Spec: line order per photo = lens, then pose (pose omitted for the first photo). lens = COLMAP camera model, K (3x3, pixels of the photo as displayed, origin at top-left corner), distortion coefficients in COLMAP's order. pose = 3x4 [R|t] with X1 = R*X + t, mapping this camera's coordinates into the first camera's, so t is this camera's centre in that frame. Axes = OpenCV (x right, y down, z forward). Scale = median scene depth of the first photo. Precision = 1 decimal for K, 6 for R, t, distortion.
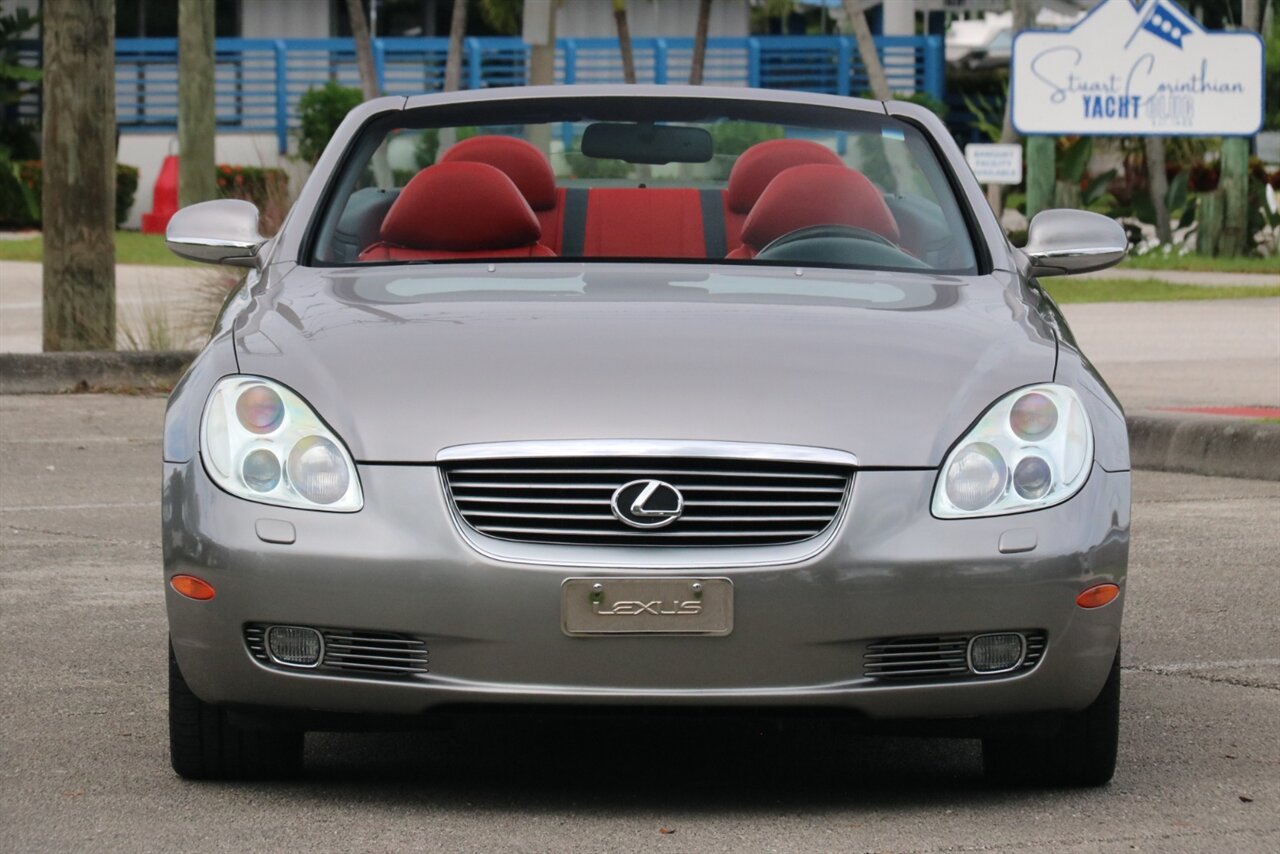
lens RADIAL K [[8255.7, 0, 640.0], [0, 8255.7, 427.0], [0, 0, 1]] dist [-0.048221, 8.798789]
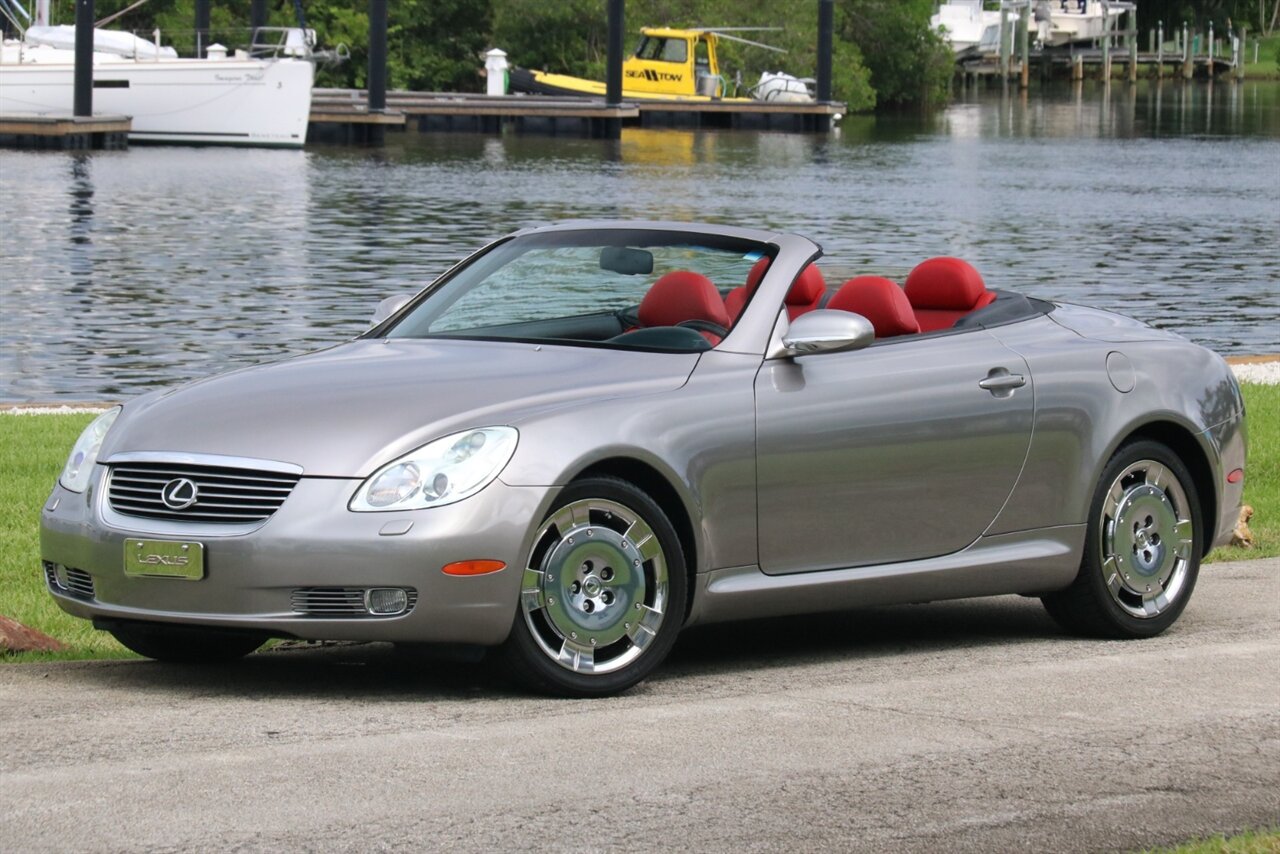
lens RADIAL K [[8255.7, 0, 640.0], [0, 8255.7, 427.0], [0, 0, 1]] dist [-0.048221, 8.798789]
pose [[0.747244, 0.031586, -0.663799, 1.096207], [-0.030281, 0.999451, 0.013471, -0.026888], [0.663860, 0.010035, 0.747790, -0.111123]]
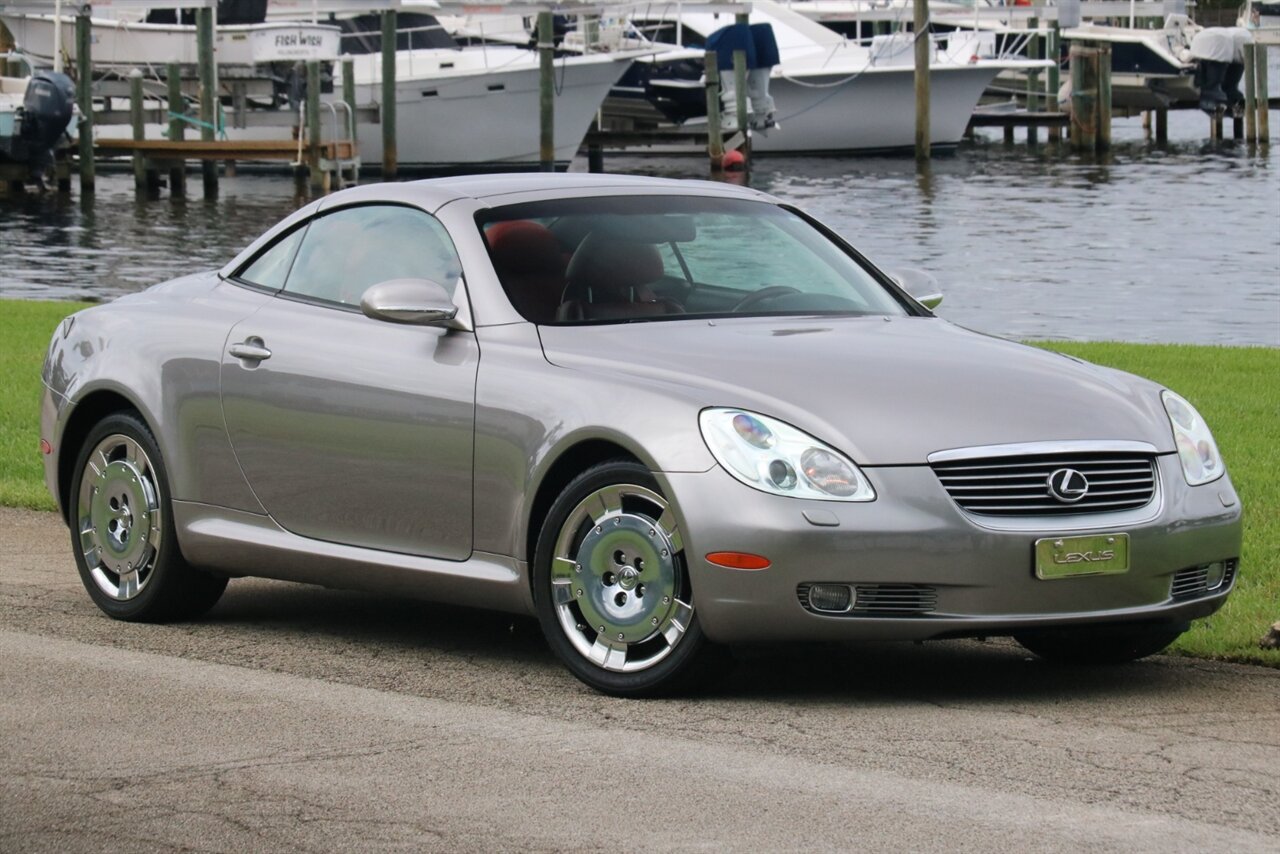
lens RADIAL K [[8255.7, 0, 640.0], [0, 8255.7, 427.0], [0, 0, 1]] dist [-0.048221, 8.798789]
pose [[0.812684, -0.043703, 0.581063, -0.893992], [0.034585, 0.999043, 0.026769, -0.041935], [-0.581677, -0.001658, 0.813418, -0.132395]]
